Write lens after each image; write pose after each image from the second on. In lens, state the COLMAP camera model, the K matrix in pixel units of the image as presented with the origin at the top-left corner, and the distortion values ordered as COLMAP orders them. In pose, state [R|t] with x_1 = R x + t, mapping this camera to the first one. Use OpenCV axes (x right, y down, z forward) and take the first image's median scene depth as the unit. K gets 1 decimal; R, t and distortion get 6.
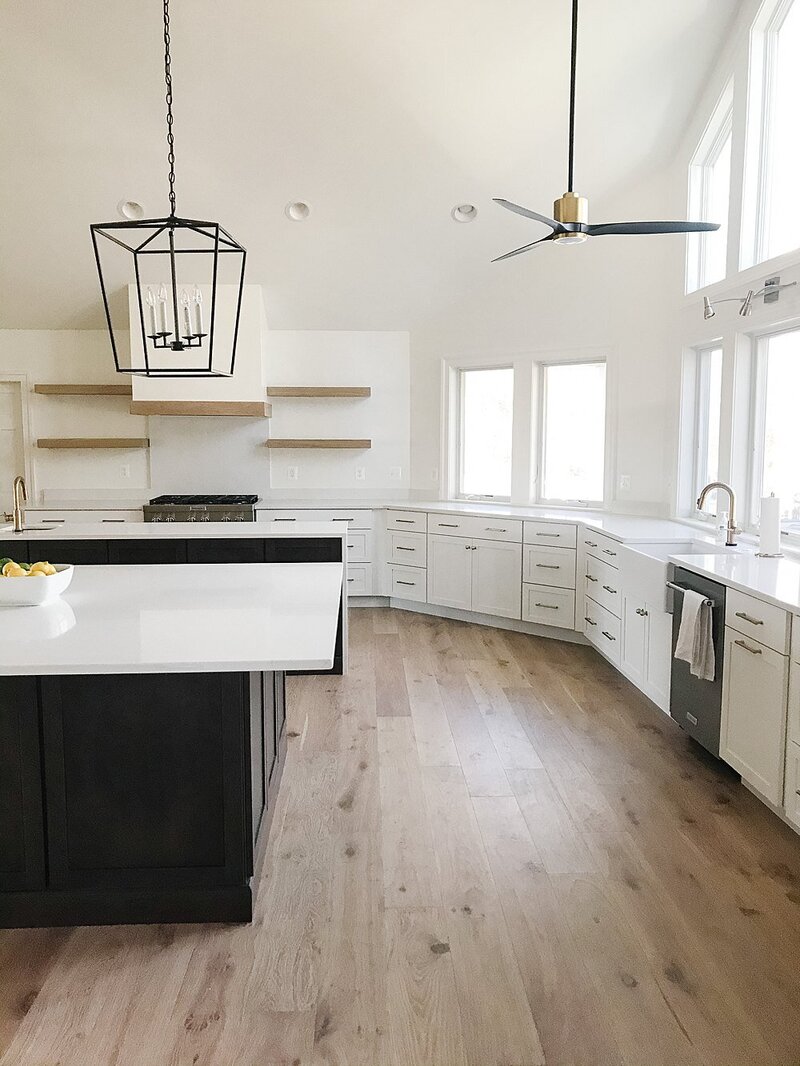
lens RADIAL K [[865.1, 0, 398.0], [0, 865.1, 528.3], [0, 0, 1]] dist [0.057723, -0.065134]
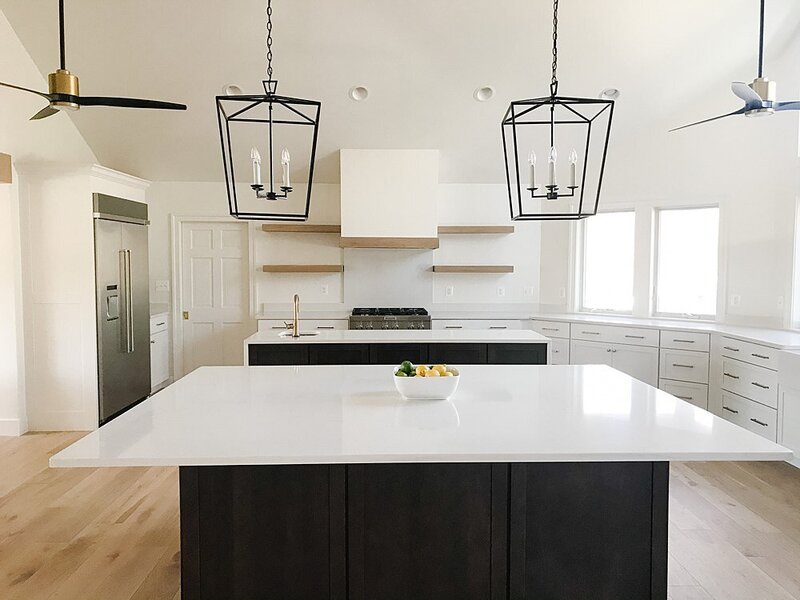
lens RADIAL K [[649.2, 0, 400.0], [0, 649.2, 300.0], [0, 0, 1]] dist [0.057723, -0.065134]
pose [[0.999864, 0.004600, -0.015816, -0.197705], [-0.005332, 0.998903, -0.046530, -0.005101], [0.015585, 0.046608, 0.998792, 0.021788]]
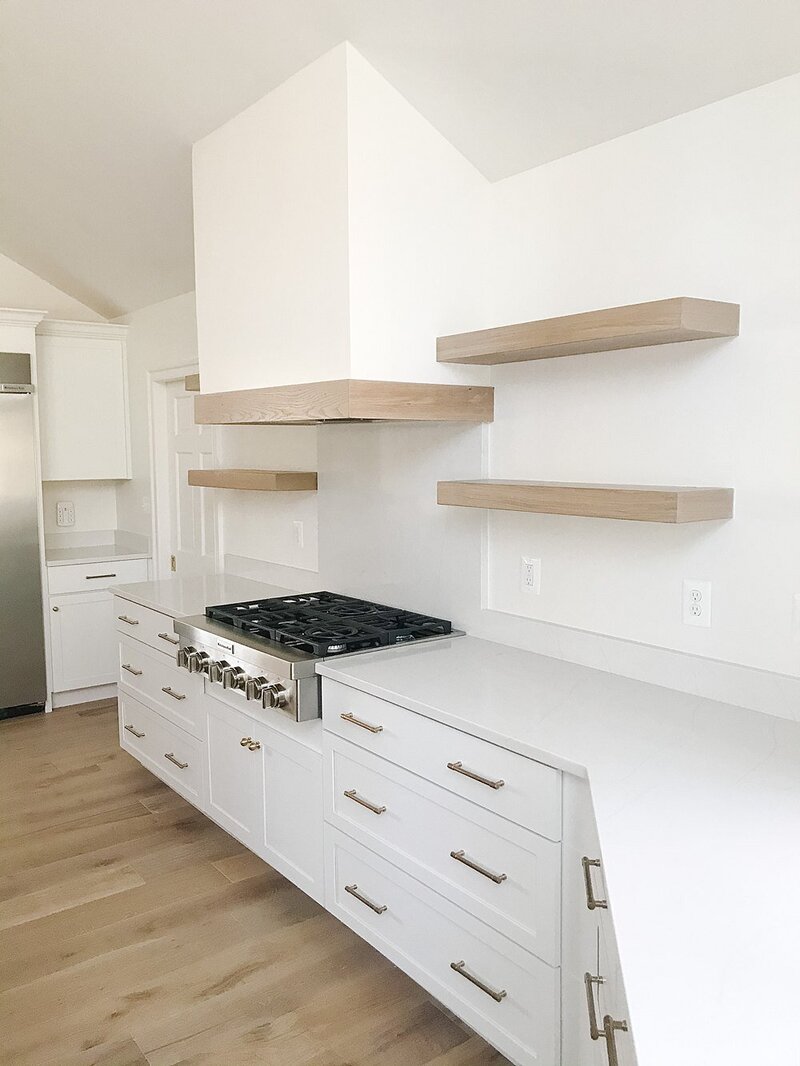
lens RADIAL K [[865.1, 0, 398.0], [0, 865.1, 528.3], [0, 0, 1]] dist [0.057723, -0.065134]
pose [[0.557801, 0.074285, -0.826644, 0.154390], [-0.086005, 0.995798, 0.031452, -0.097893], [0.825507, 0.053552, 0.561846, 0.821657]]
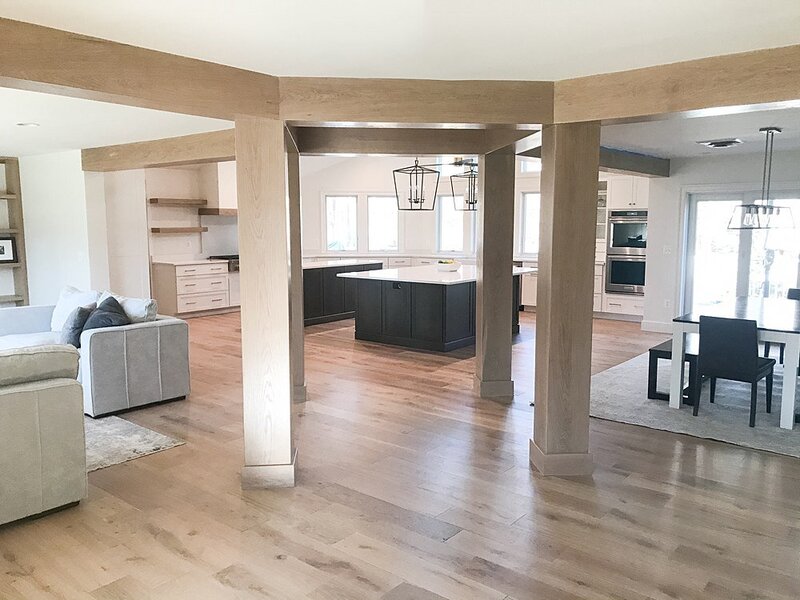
lens RADIAL K [[649.2, 0, 400.0], [0, 649.2, 300.0], [0, 0, 1]] dist [0.057723, -0.065134]
pose [[0.656857, -0.091745, 0.748413, -1.171149], [0.082453, 0.995357, 0.049650, 0.023093], [-0.749493, 0.029096, 0.661372, -0.299257]]
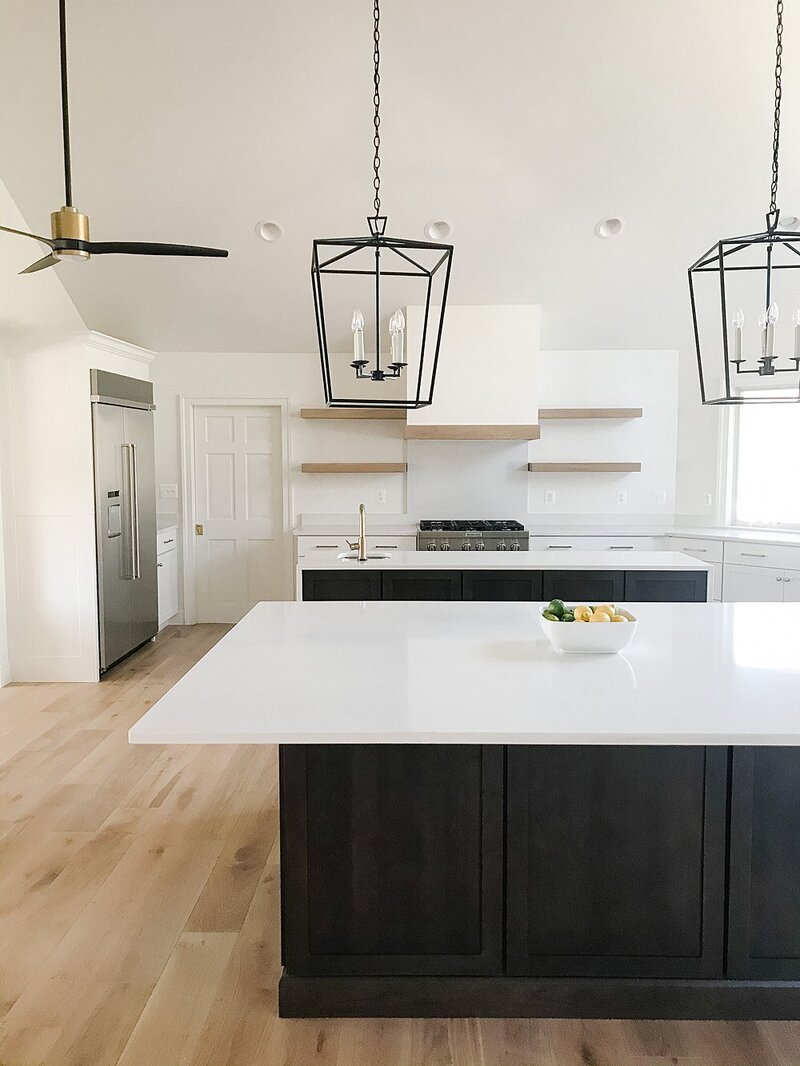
lens RADIAL K [[865.1, 0, 398.0], [0, 865.1, 528.3], [0, 0, 1]] dist [0.057723, -0.065134]
pose [[0.997751, 0.005946, -0.066760, -0.247588], [-0.007275, 0.999780, -0.019682, -0.010312], [0.066628, 0.020123, 0.997575, 0.028357]]
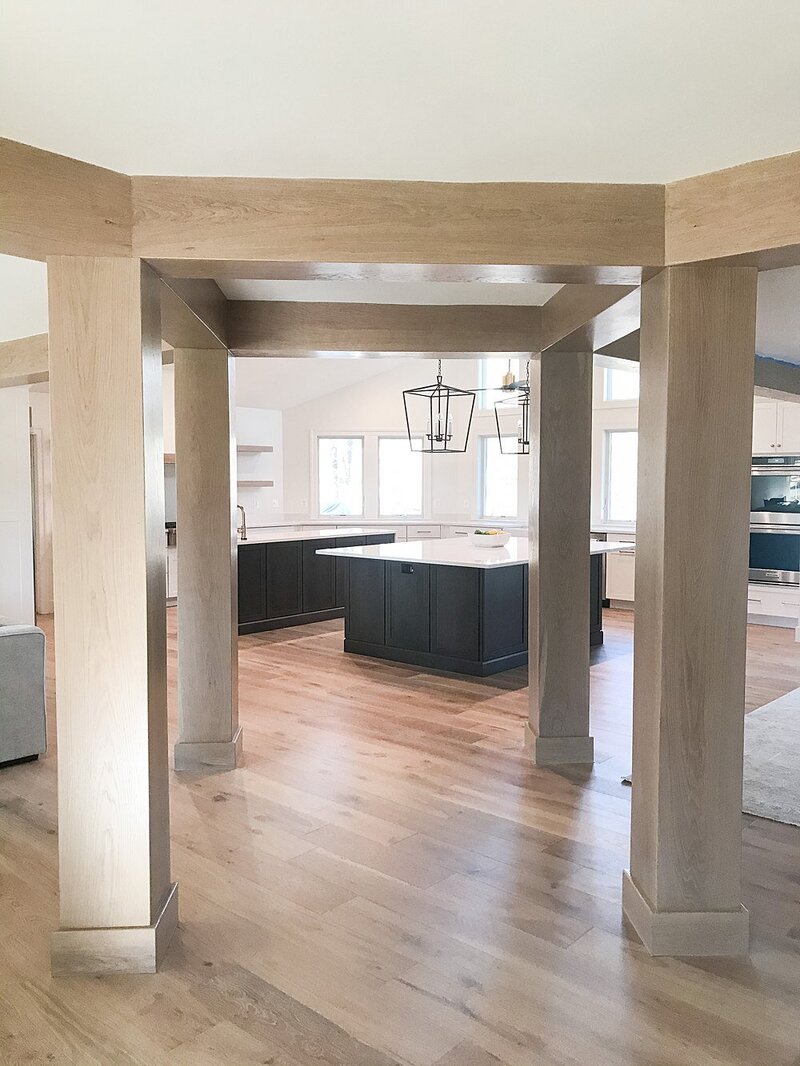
lens RADIAL K [[865.1, 0, 398.0], [0, 865.1, 528.3], [0, 0, 1]] dist [0.057723, -0.065134]
pose [[0.694296, -0.041064, 0.718517, -1.027061], [0.076838, 0.996894, -0.017274, 0.024478], [-0.715576, 0.067203, 0.695295, -0.214584]]
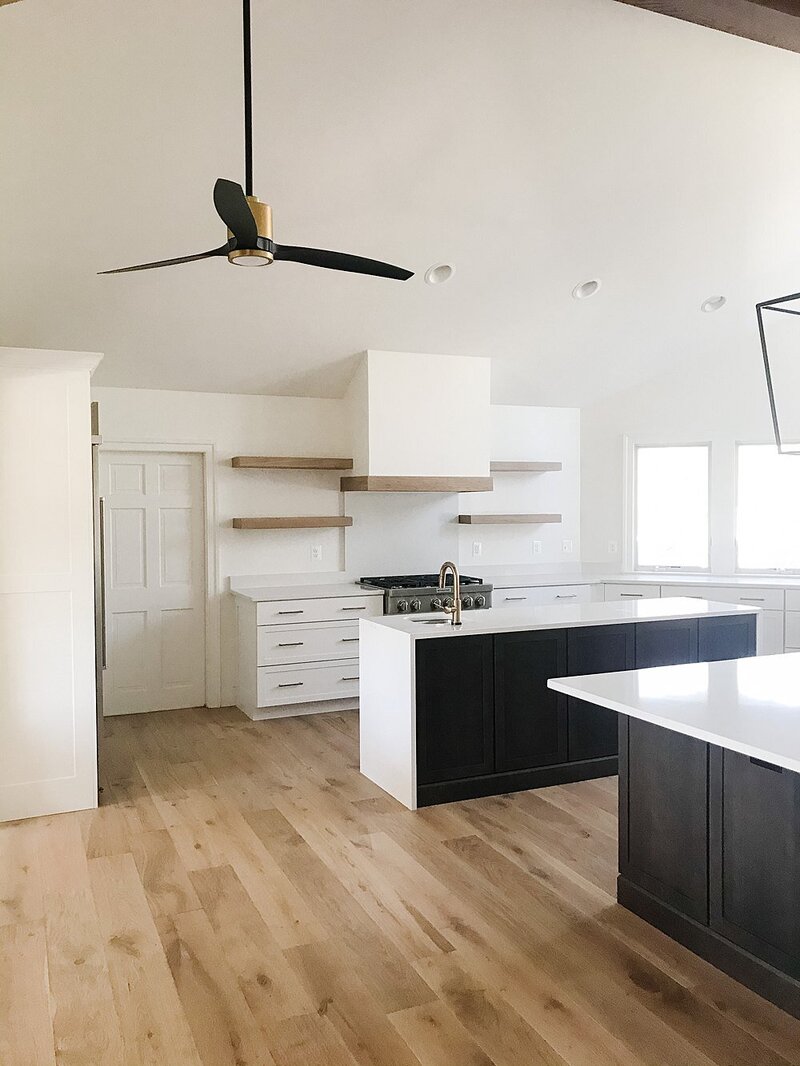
lens RADIAL K [[865.1, 0, 398.0], [0, 865.1, 528.3], [0, 0, 1]] dist [0.057723, -0.065134]
pose [[0.929489, -0.016419, 0.368484, -0.609679], [0.044704, 0.996659, -0.068353, -0.027734], [-0.366130, 0.080006, 0.927118, 0.149871]]
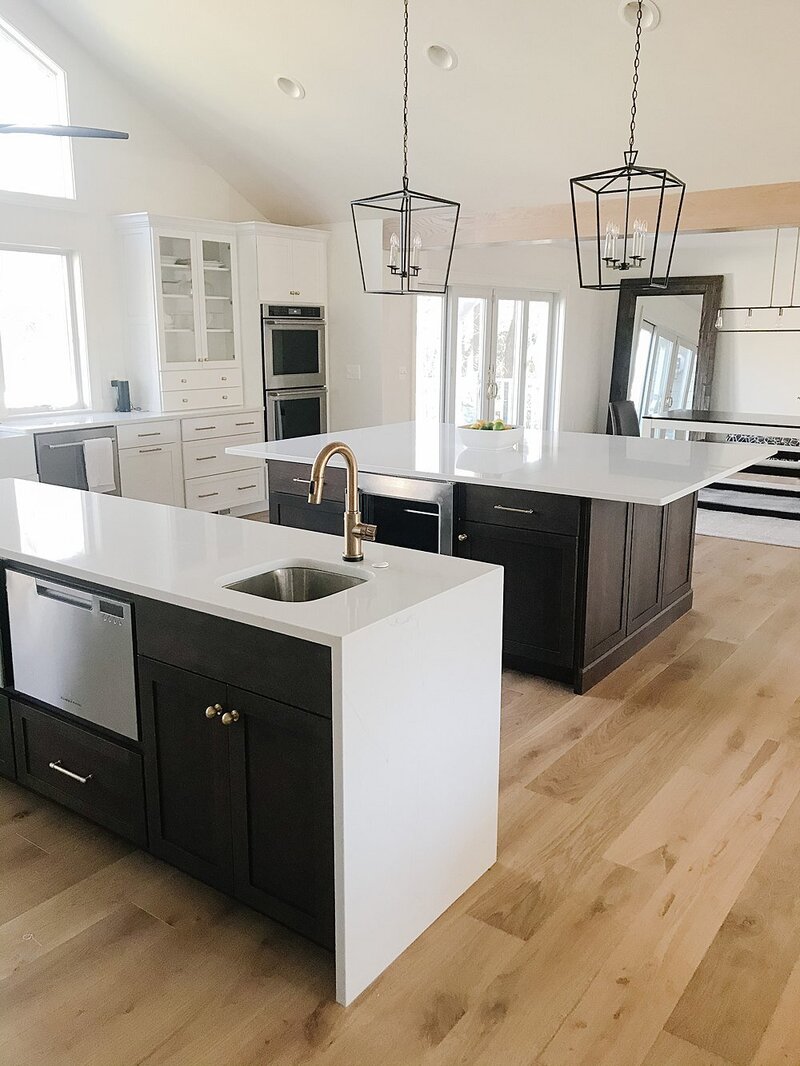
lens RADIAL K [[860.0, 0, 399.3], [0, 860.0, 519.0], [0, 0, 1]] dist [0.035449, 0.004410]
pose [[-0.772815, -0.136803, 0.619711, -0.548447], [0.068647, 0.952741, 0.295926, -0.114678], [-0.630907, 0.271237, -0.726902, 0.986932]]
